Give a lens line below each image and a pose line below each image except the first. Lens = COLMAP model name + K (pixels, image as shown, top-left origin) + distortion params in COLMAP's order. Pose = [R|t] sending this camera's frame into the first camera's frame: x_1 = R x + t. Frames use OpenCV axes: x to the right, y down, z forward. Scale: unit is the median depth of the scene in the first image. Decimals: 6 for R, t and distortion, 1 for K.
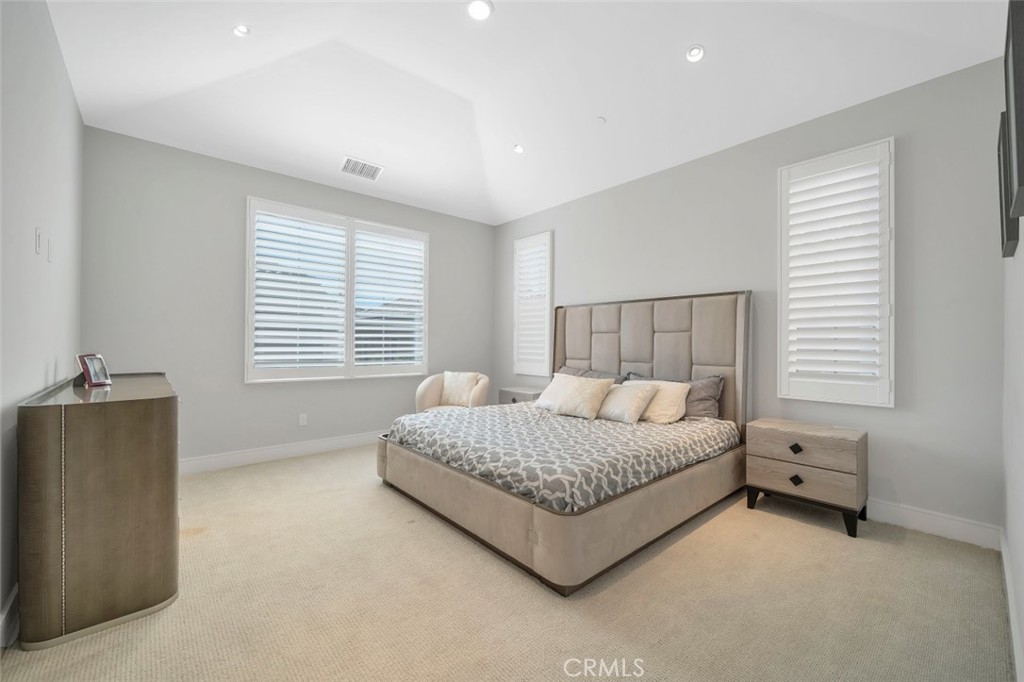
lens RADIAL K [[411.6, 0, 509.7], [0, 411.6, 343.4], [0, 0, 1]] dist [0.003457, -0.000812]
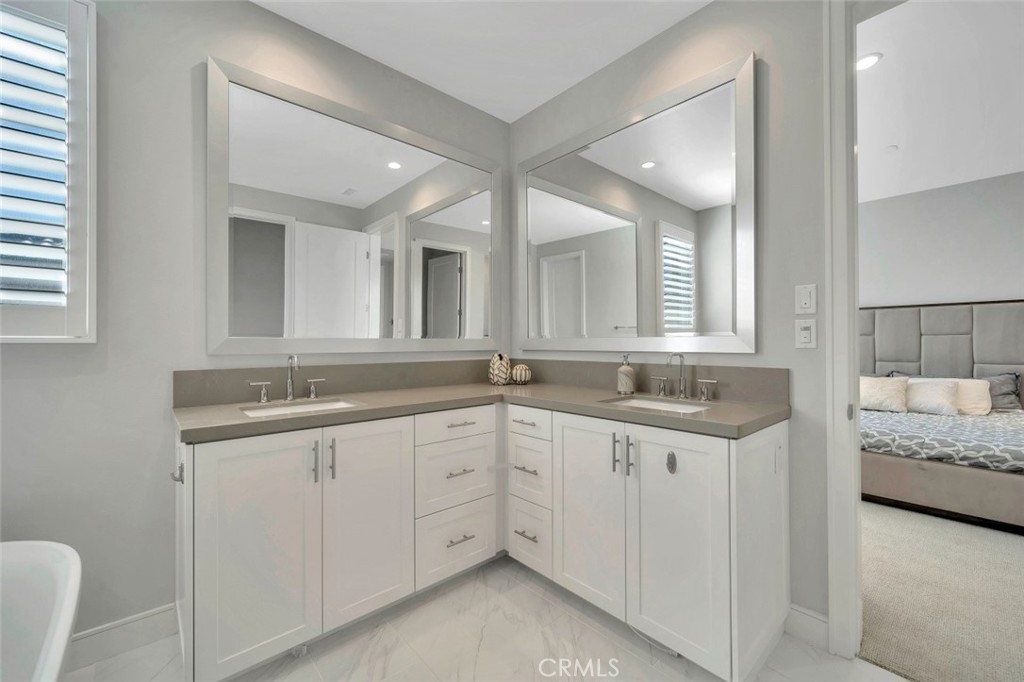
lens RADIAL K [[411.6, 0, 506.3], [0, 411.6, 343.2], [0, 0, 1]] dist [0.003457, -0.000812]
pose [[0.999834, -0.007864, 0.016429, -0.863524], [0.007813, 0.999965, 0.003122, -0.017872], [-0.016453, -0.002994, 0.999860, -0.115698]]
